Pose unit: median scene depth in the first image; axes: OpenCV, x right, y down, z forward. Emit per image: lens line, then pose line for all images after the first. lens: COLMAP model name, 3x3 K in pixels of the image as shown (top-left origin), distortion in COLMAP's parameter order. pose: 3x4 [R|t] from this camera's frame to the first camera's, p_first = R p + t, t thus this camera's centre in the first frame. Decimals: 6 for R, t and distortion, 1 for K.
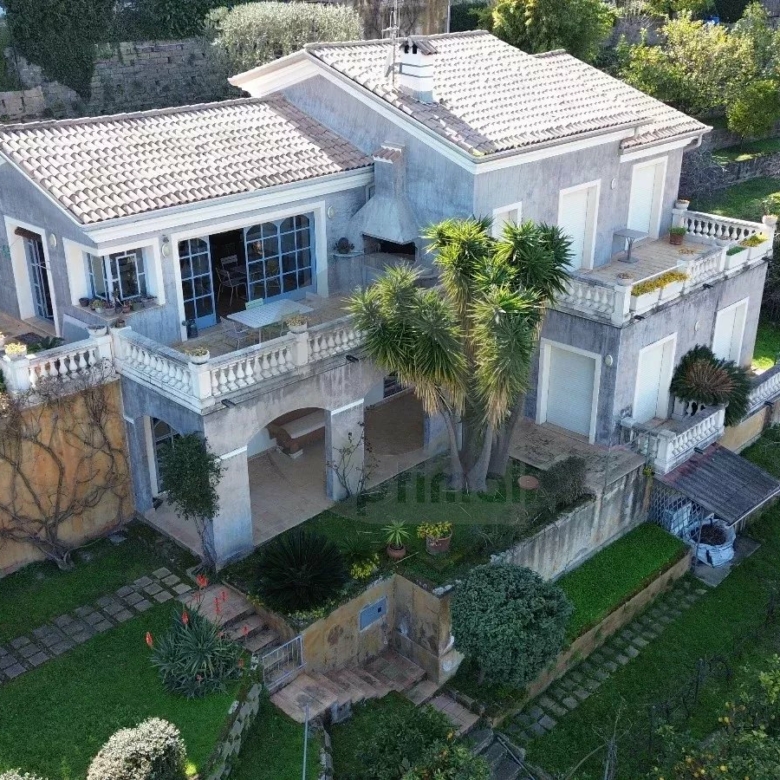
lens RADIAL K [[929.6, 0, 390.0], [0, 929.6, 386.7], [0, 0, 1]] dist [0.029202, 0.035237]
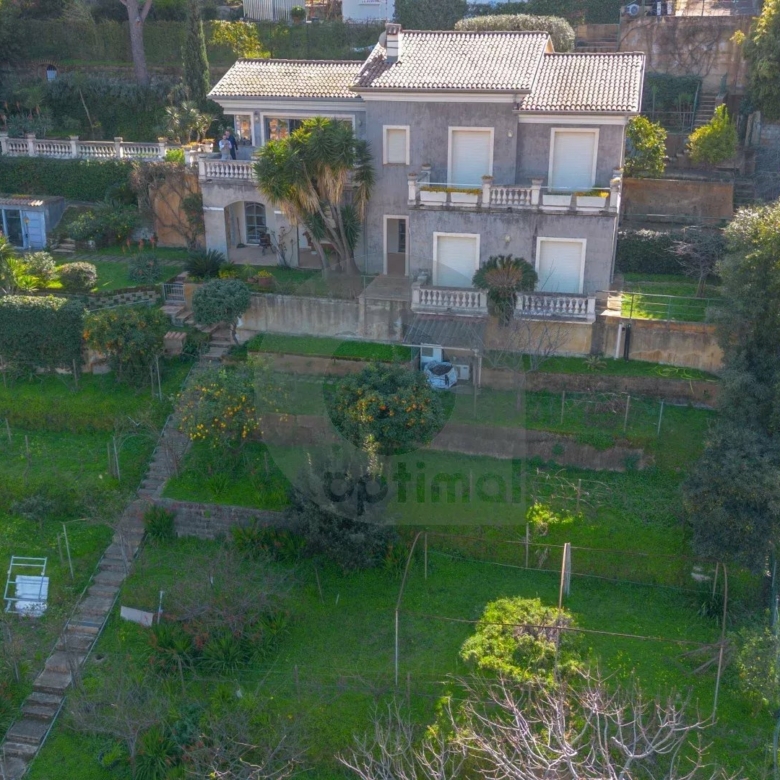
lens RADIAL K [[929.6, 0, 390.0], [0, 929.6, 386.7], [0, 0, 1]] dist [0.029202, 0.035237]
pose [[0.539445, 0.327110, -0.775885, 1.504112], [-0.352186, 0.924636, 0.144961, -0.000463], [0.764830, 0.195057, 0.613994, 0.055448]]
